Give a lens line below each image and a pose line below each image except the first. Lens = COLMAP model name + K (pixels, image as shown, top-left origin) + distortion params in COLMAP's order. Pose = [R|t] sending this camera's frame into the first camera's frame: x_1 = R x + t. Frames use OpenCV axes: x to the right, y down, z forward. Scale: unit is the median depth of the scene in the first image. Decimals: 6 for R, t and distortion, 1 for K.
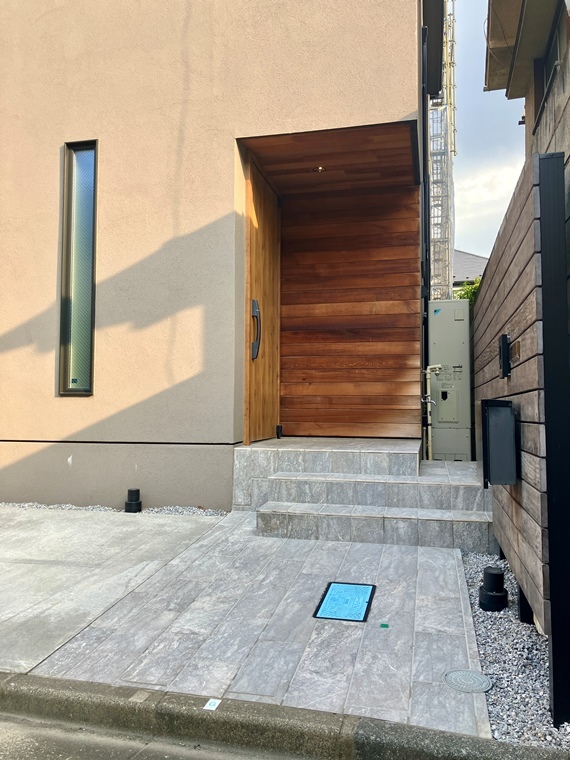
lens RADIAL K [[623.1, 0, 282.1], [0, 623.1, 373.0], [0, 0, 1]] dist [0.044774, -0.055763]
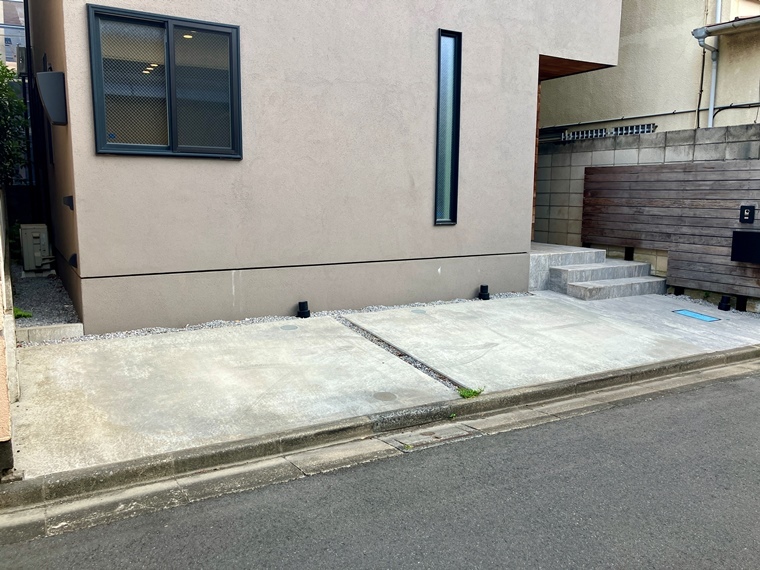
lens RADIAL K [[623.1, 0, 381.7], [0, 623.1, 283.2], [0, 0, 1]] dist [0.044774, -0.055763]
pose [[0.723122, -0.095314, 0.684113, -1.434595], [-0.037531, 0.983548, 0.176704, -0.078506], [-0.689700, -0.153454, 0.707648, 0.092145]]
